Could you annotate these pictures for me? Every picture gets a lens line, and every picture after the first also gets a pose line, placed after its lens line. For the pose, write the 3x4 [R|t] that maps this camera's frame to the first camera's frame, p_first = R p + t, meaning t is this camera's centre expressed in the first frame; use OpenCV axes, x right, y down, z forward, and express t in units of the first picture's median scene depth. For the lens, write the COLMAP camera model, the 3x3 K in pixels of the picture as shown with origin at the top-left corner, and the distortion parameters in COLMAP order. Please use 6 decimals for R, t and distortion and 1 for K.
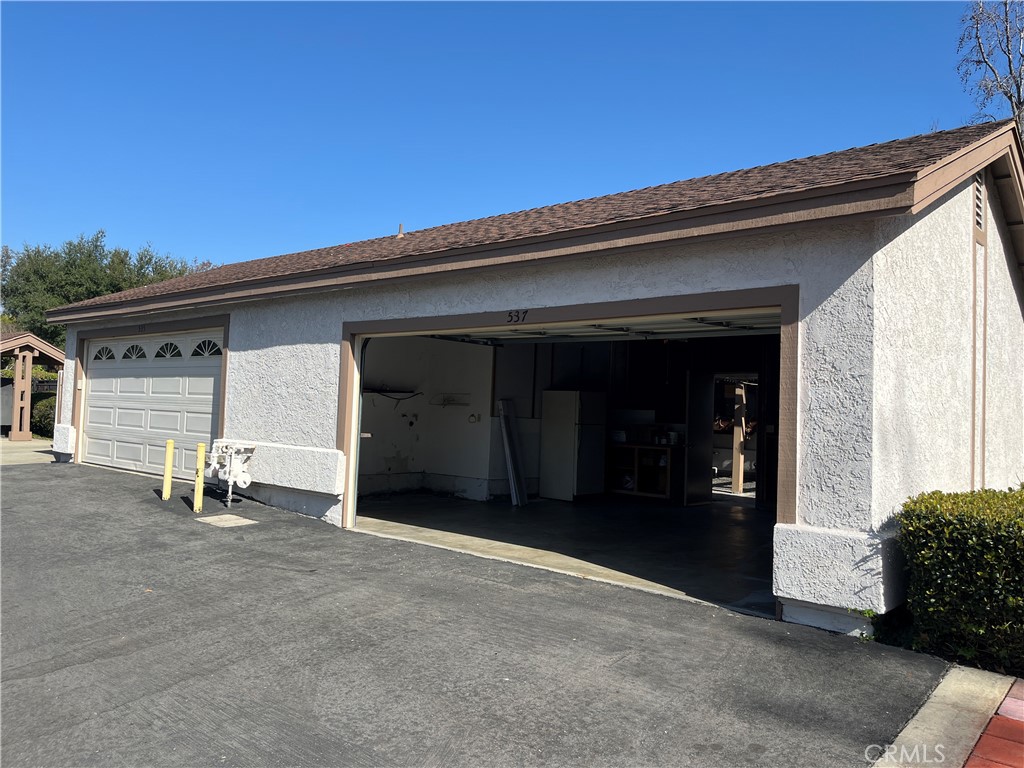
lens RADIAL K [[766.8, 0, 512.0], [0, 766.8, 384.0], [0, 0, 1]] dist [0.138835, -0.194761]
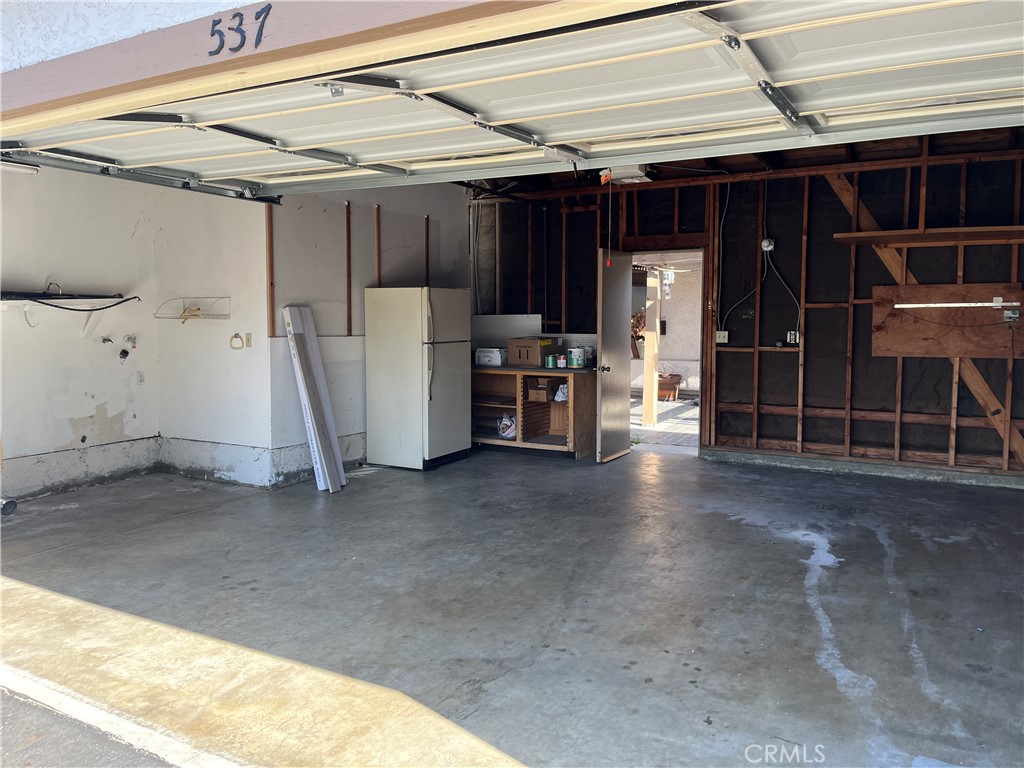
lens RADIAL K [[766.8, 0, 512.0], [0, 766.8, 384.0], [0, 0, 1]] dist [0.138835, -0.194761]
pose [[0.976568, -0.056188, 0.207744, 0.024313], [0.029522, 0.991166, 0.129301, 0.008409], [-0.213174, -0.120138, 0.969600, 0.396520]]
